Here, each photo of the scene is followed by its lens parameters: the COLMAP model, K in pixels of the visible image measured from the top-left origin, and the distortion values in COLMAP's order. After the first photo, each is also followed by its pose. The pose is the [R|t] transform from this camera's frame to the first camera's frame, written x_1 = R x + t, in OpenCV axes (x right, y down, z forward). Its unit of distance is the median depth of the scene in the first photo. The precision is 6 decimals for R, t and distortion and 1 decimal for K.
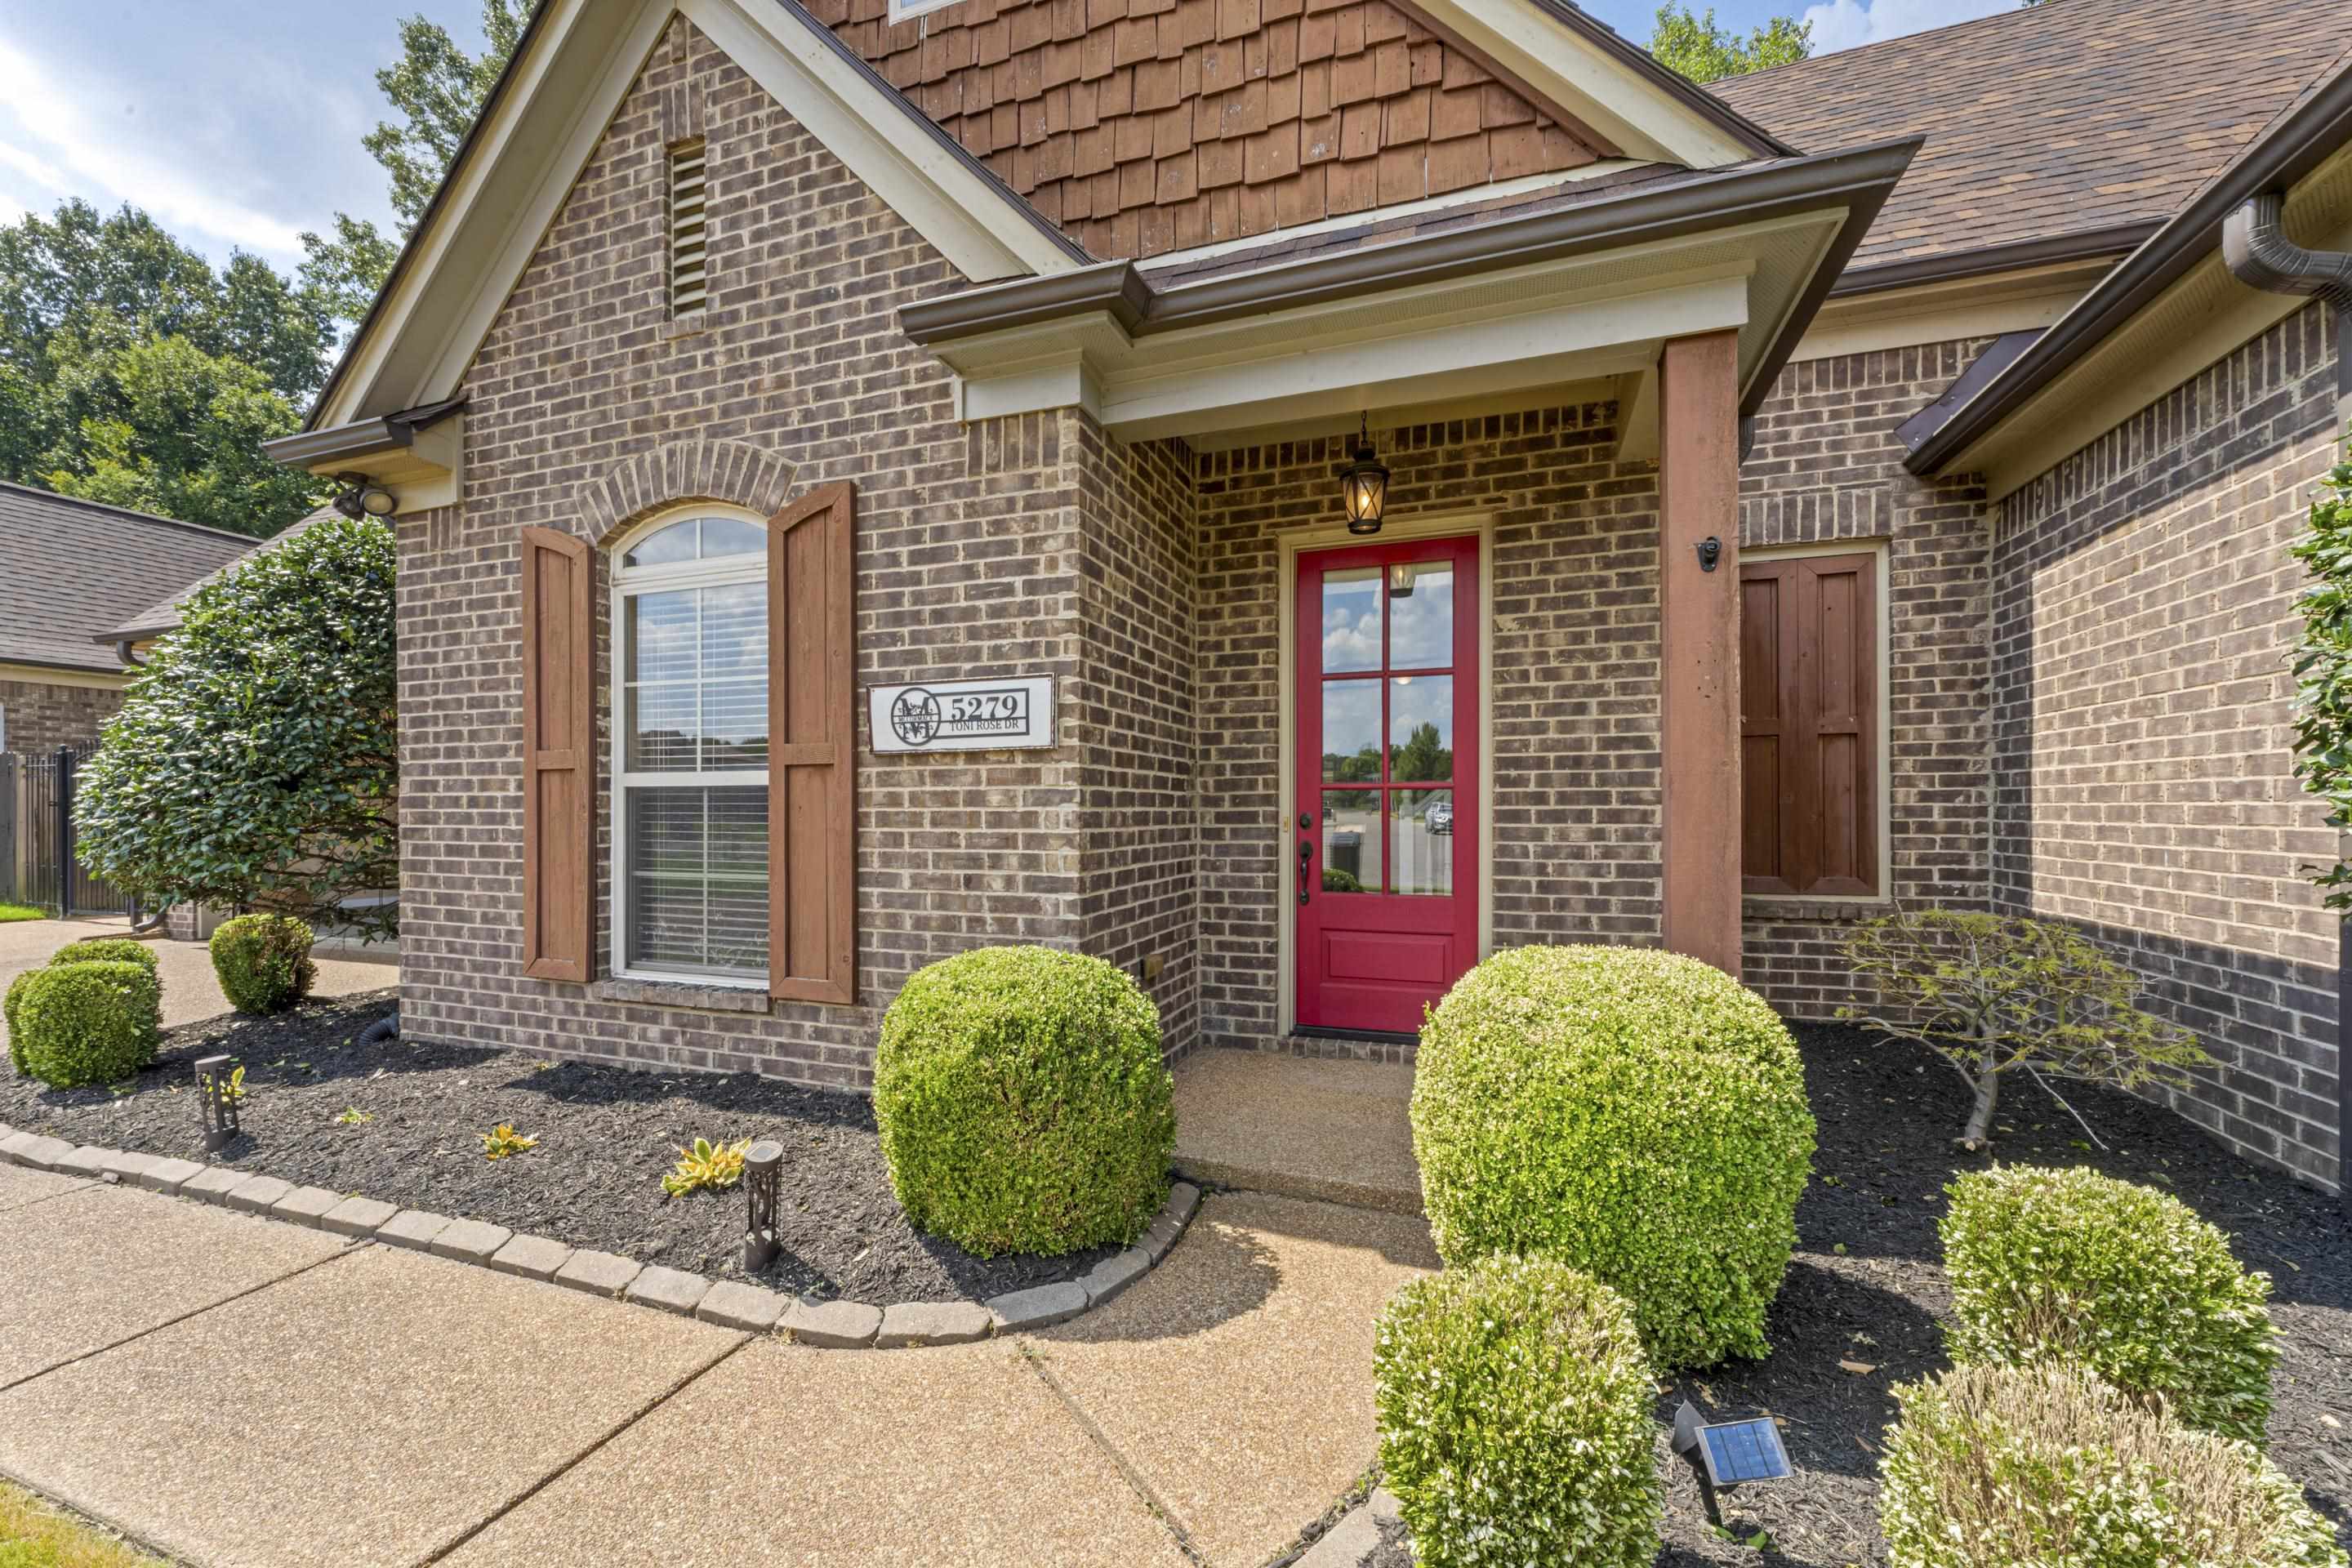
lens RADIAL K [[945.6, 0, 1172.7], [0, 945.6, 802.0], [0, 0, 1]] dist [0.002641, -0.000451]
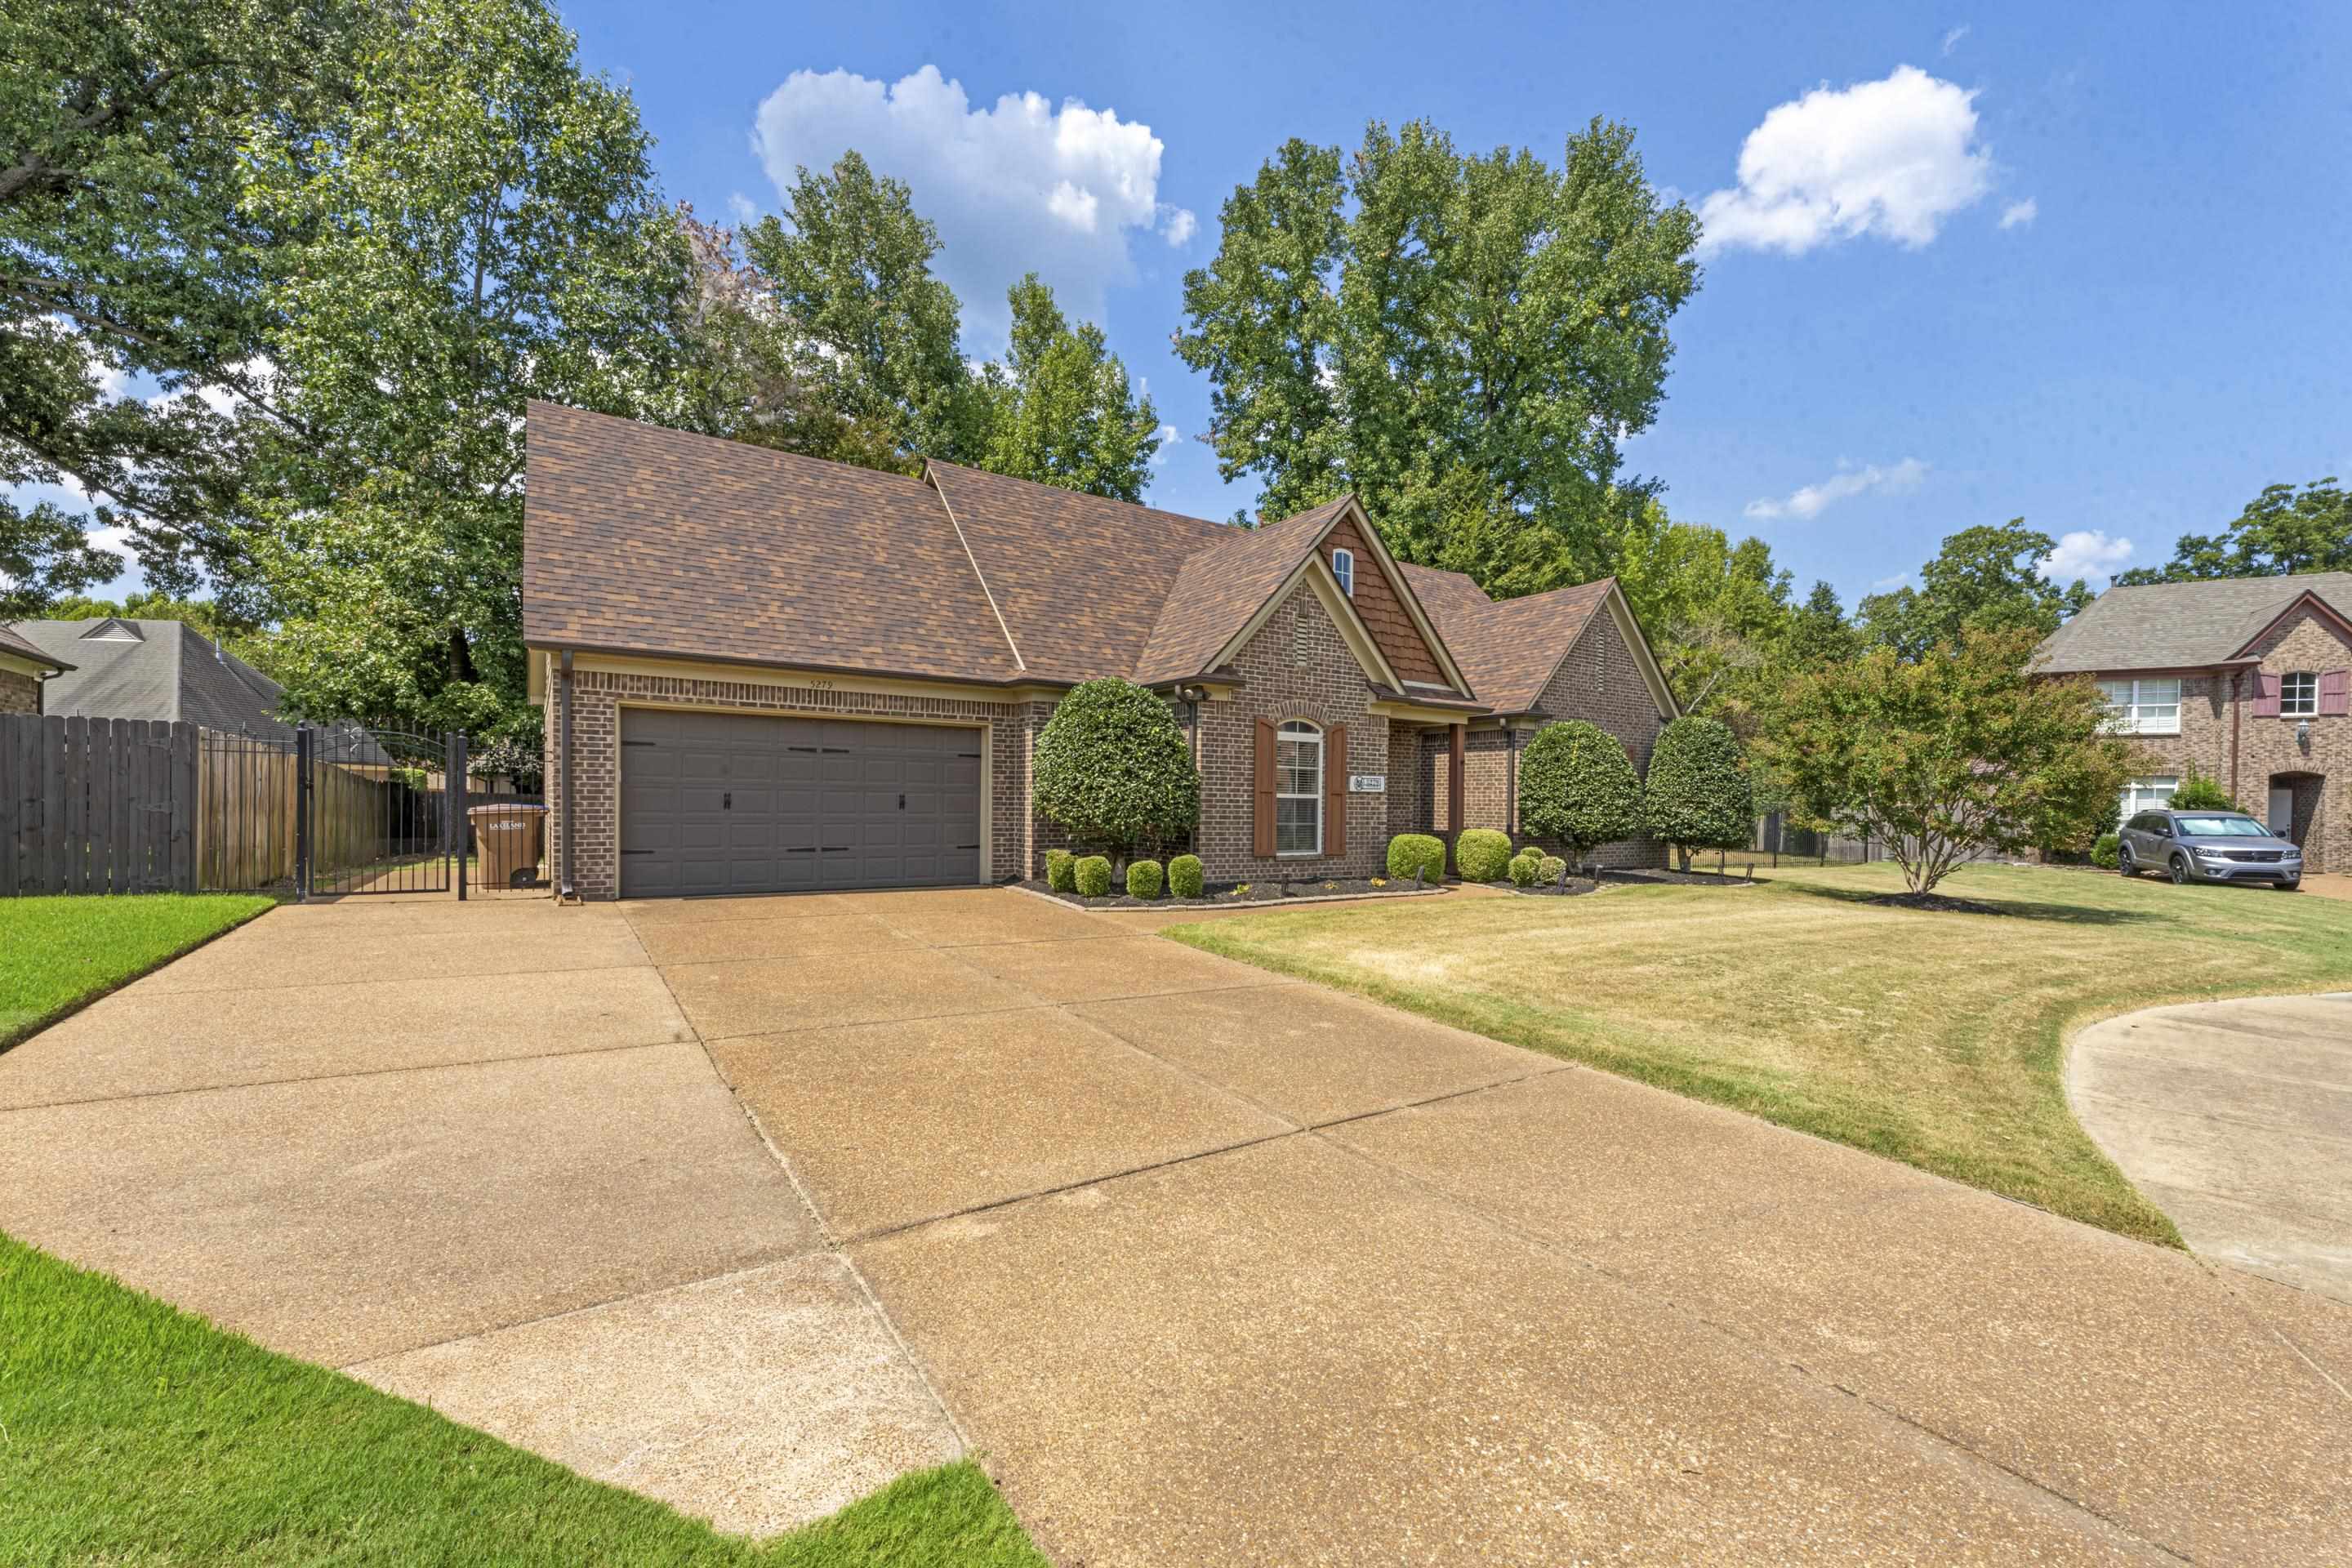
lens RADIAL K [[945.6, 0, 1174.1], [0, 945.6, 790.8], [0, 0, 1]] dist [0.002641, -0.000451]
pose [[0.589715, 0.020420, 0.807353, -3.256202], [-0.021811, 0.999718, -0.009354, -0.001404], [-0.807317, -0.012093, 0.589994, -0.621783]]
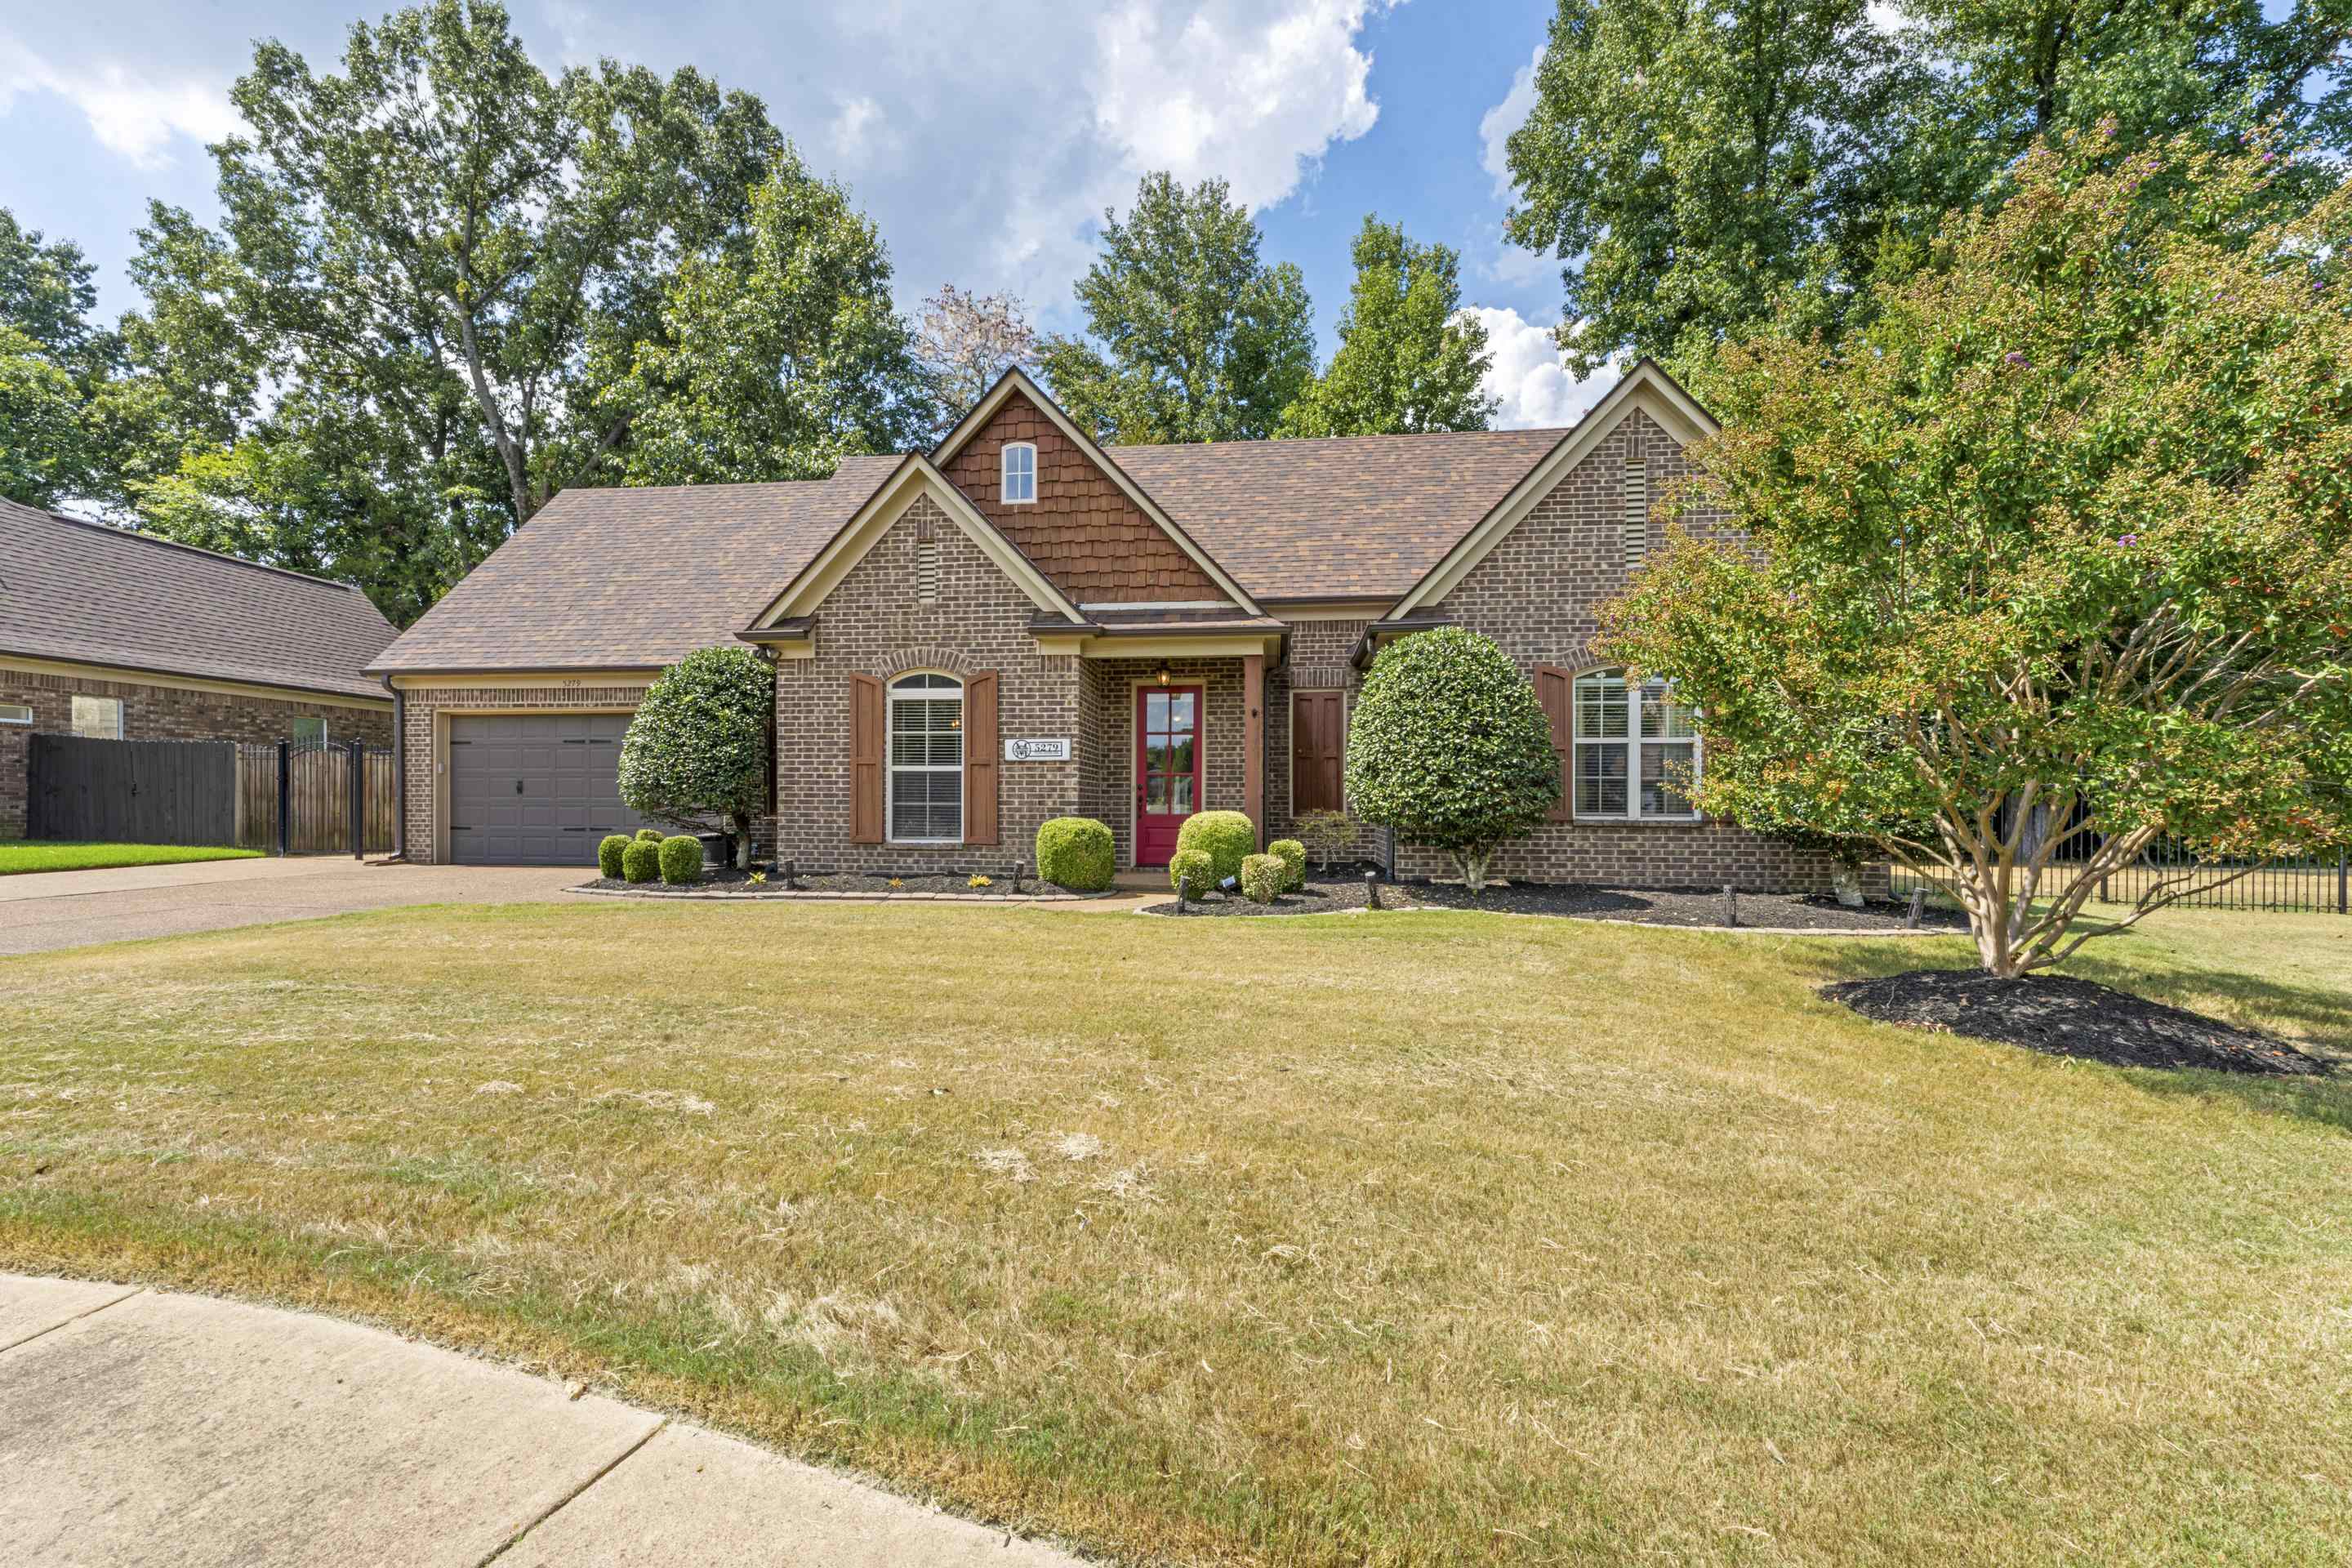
lens RADIAL K [[945.6, 0, 1176.1], [0, 945.6, 791.8], [0, 0, 1]] dist [0.002641, -0.000451]
pose [[0.971906, 0.007506, 0.235249, -0.405926], [-0.006474, 0.999966, -0.005158, 0.048395], [-0.235279, 0.003490, 0.971922, -1.687720]]
